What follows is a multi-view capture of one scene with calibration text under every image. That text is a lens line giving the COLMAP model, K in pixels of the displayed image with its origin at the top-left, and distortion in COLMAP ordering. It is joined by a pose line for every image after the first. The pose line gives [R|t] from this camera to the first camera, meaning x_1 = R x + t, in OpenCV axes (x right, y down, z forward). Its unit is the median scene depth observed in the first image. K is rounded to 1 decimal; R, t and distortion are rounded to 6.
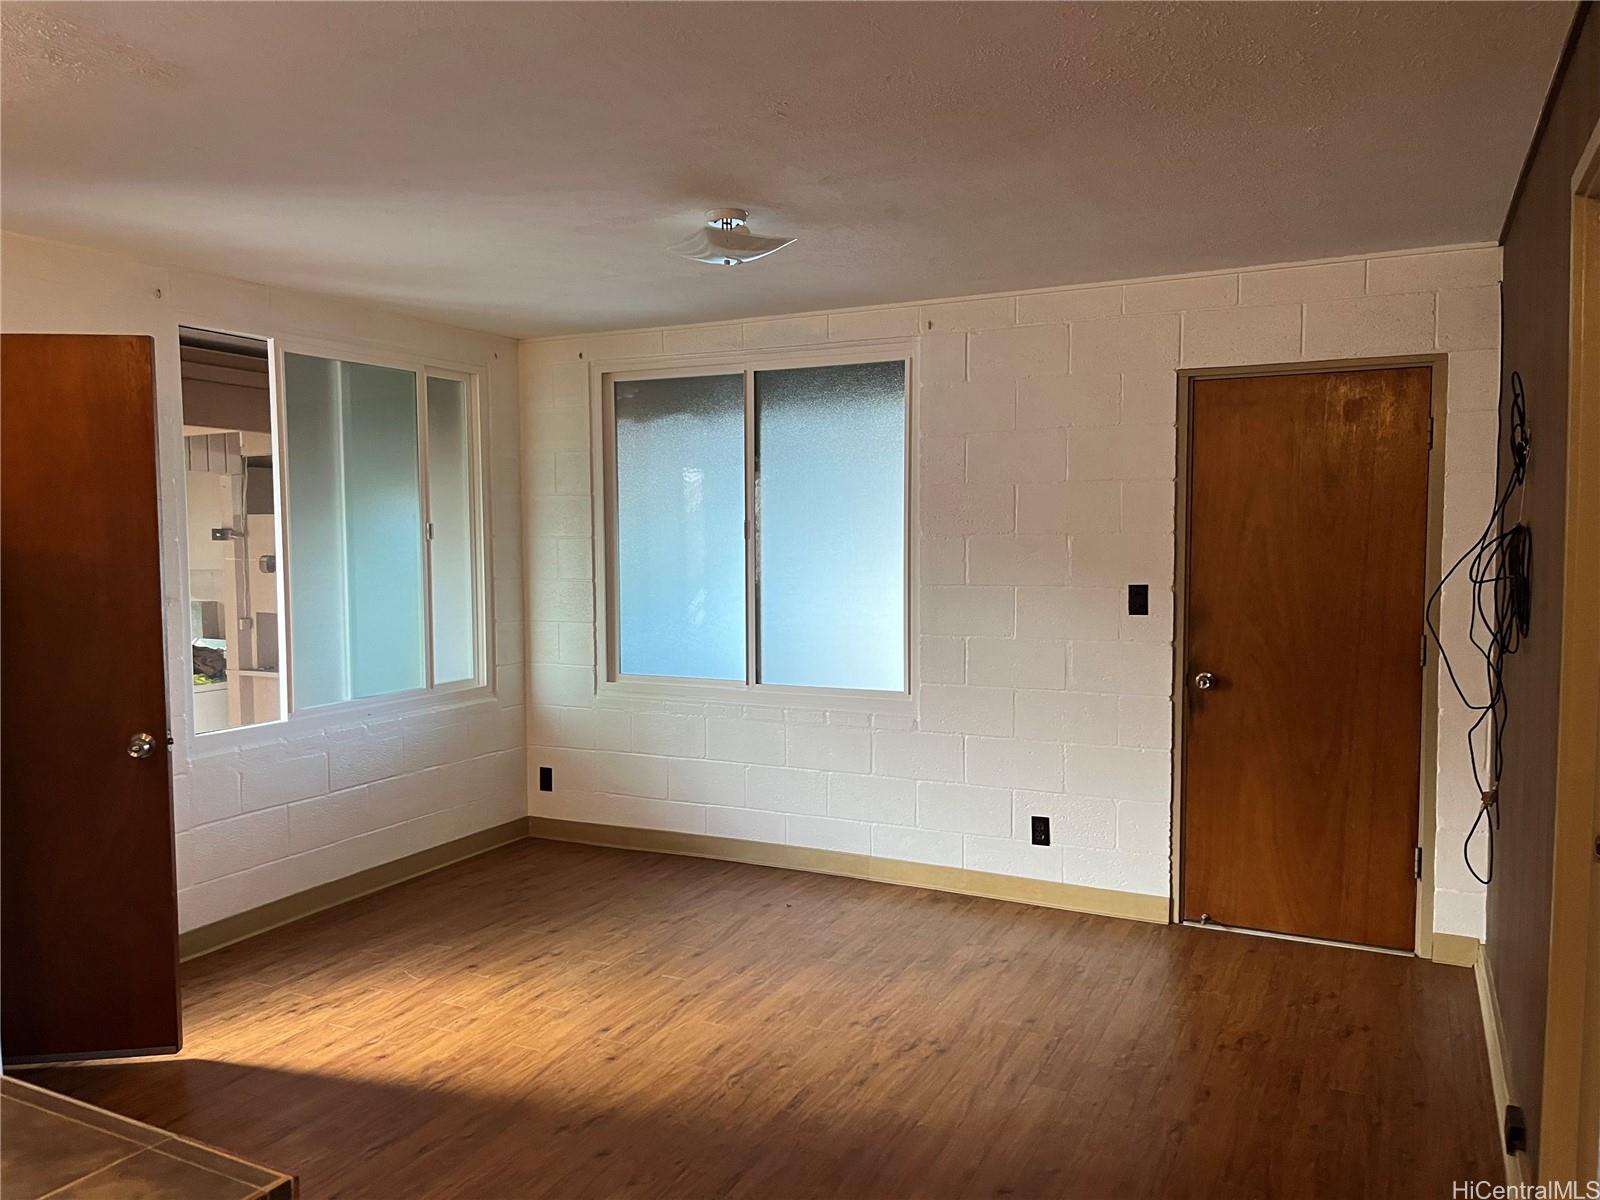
lens RADIAL K [[1209.9, 0, 799.3], [0, 1209.9, 603.1], [0, 0, 1]] dist [-0.006508, -0.043966]
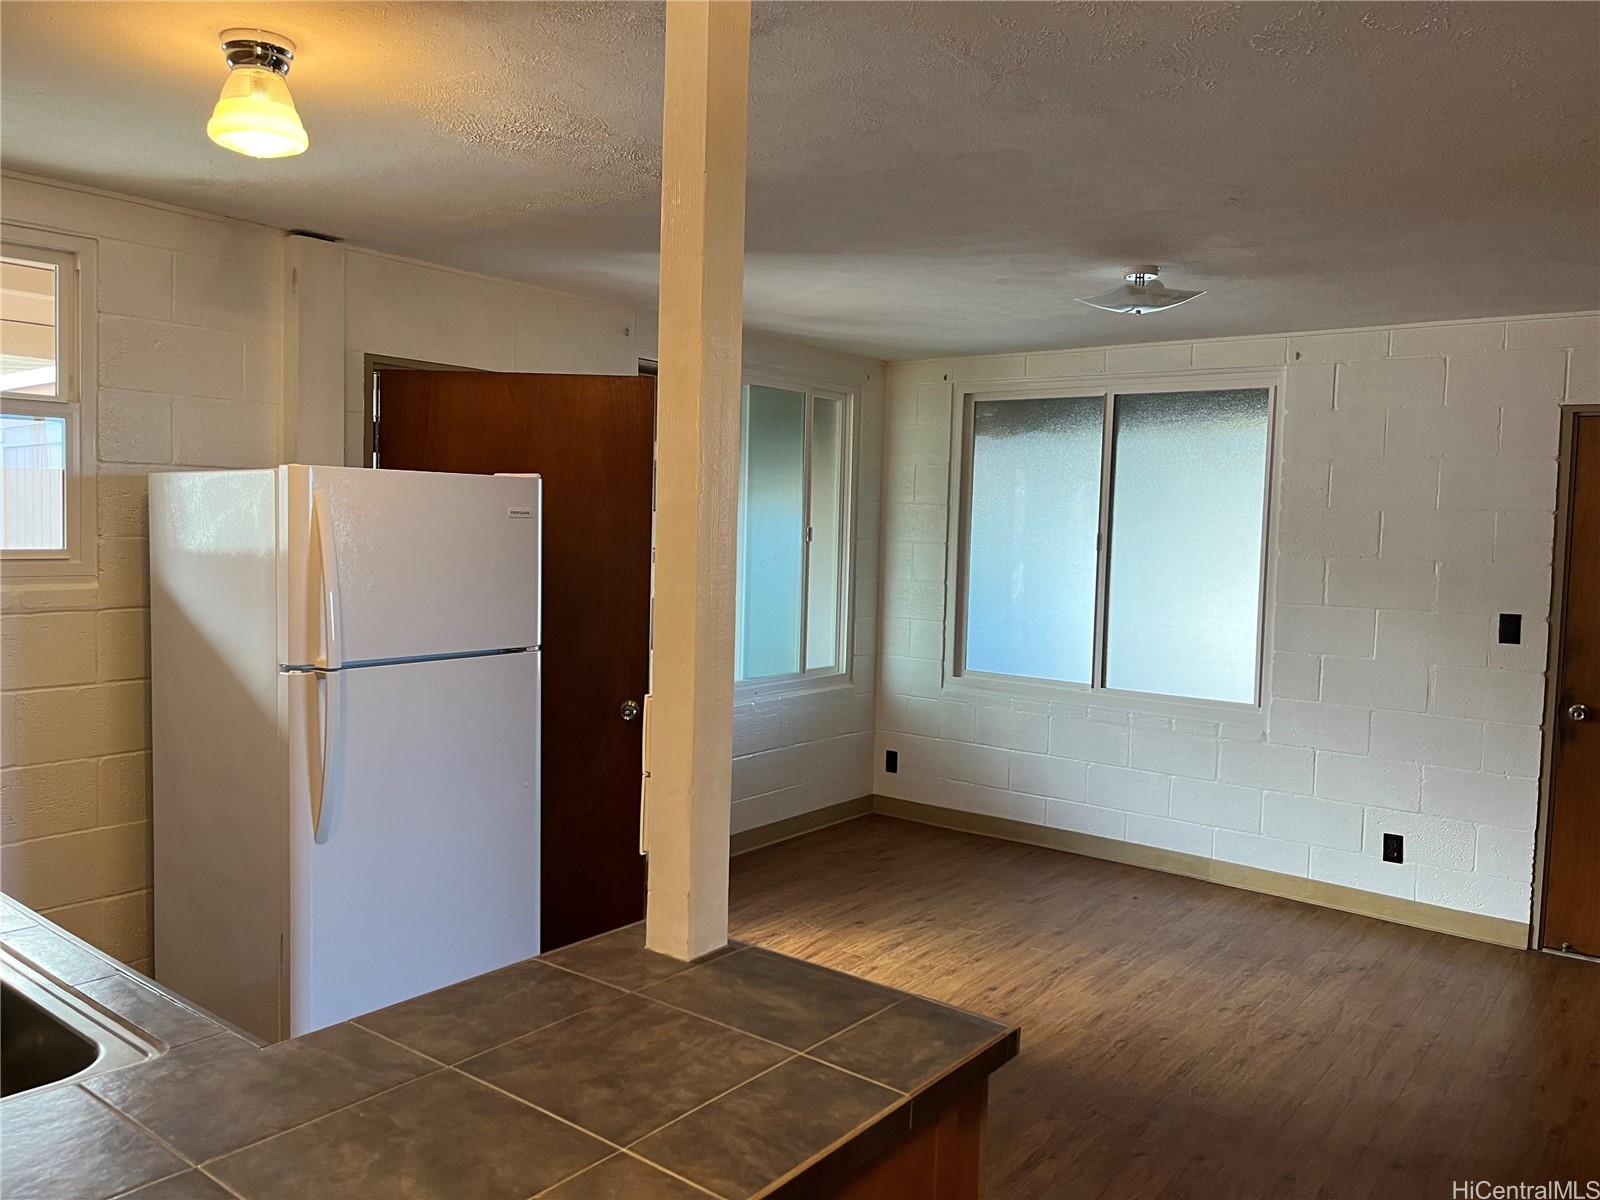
lens RADIAL K [[1209.9, 0, 769.5], [0, 1209.9, 571.9], [0, 0, 1]] dist [-0.006508, -0.043966]
pose [[0.973964, 0.041509, -0.222870, -0.101408], [-0.045294, 0.998903, -0.011897, -0.010176], [0.222132, 0.021682, 0.974775, -0.120780]]
